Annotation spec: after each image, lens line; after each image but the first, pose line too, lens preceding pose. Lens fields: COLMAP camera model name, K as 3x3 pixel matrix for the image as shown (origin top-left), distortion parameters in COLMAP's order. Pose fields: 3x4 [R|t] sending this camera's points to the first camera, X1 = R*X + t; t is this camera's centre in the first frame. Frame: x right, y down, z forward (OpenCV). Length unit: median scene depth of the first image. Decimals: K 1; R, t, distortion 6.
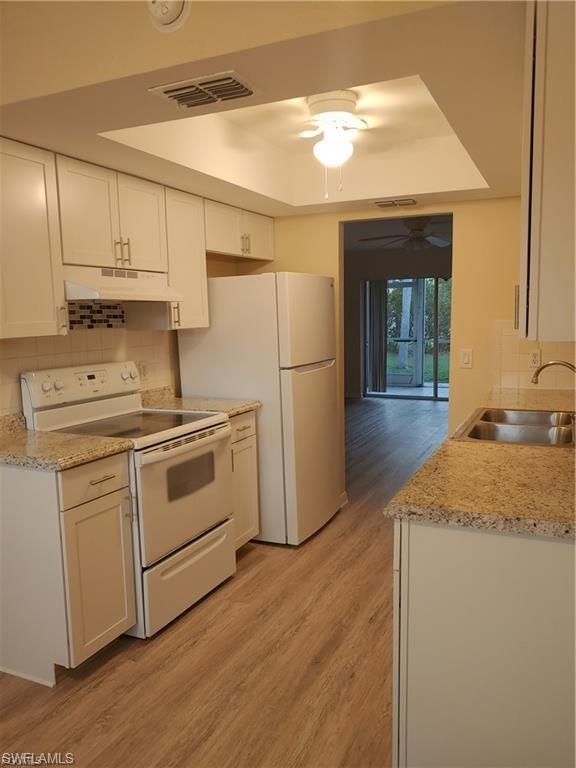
lens RADIAL K [[598.3, 0, 291.4], [0, 598.3, 391.5], [0, 0, 1]] dist [-0.006129, -0.001638]
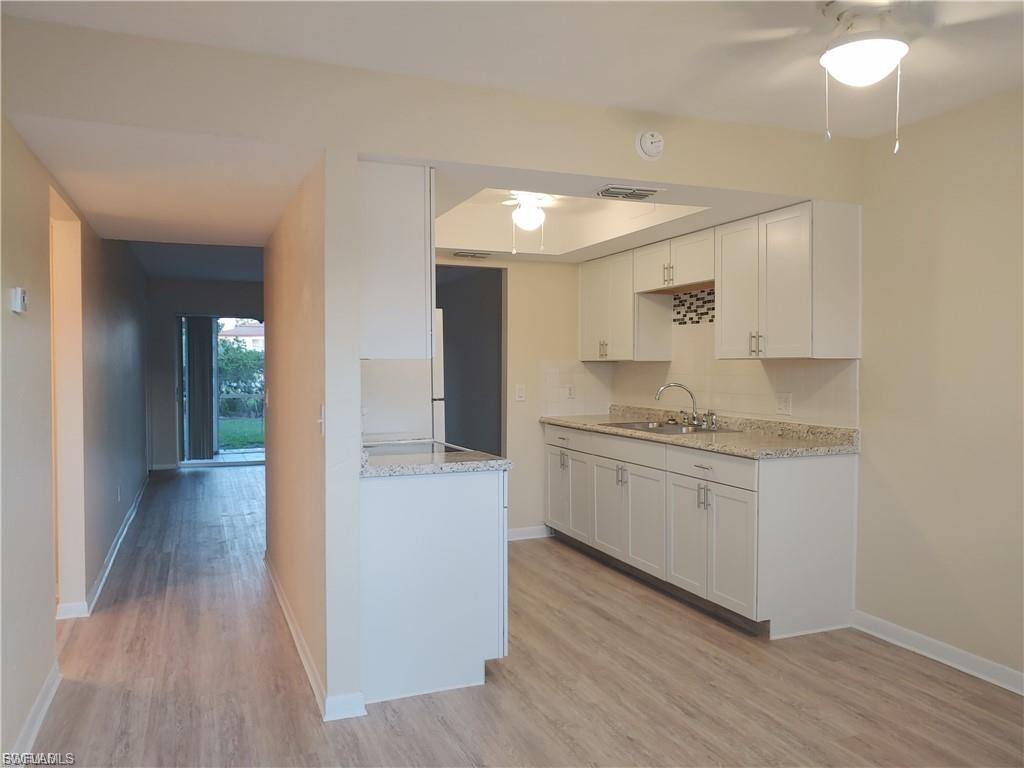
lens RADIAL K [[797.6, 0, 536.0], [0, 797.6, 365.6], [0, 0, 1]] dist [-0.002820, -0.003176]
pose [[0.675964, 0.020173, 0.736659, -1.130113], [0.081272, 0.991487, -0.101727, 0.070407], [-0.732440, 0.128634, 0.668570, -0.070652]]
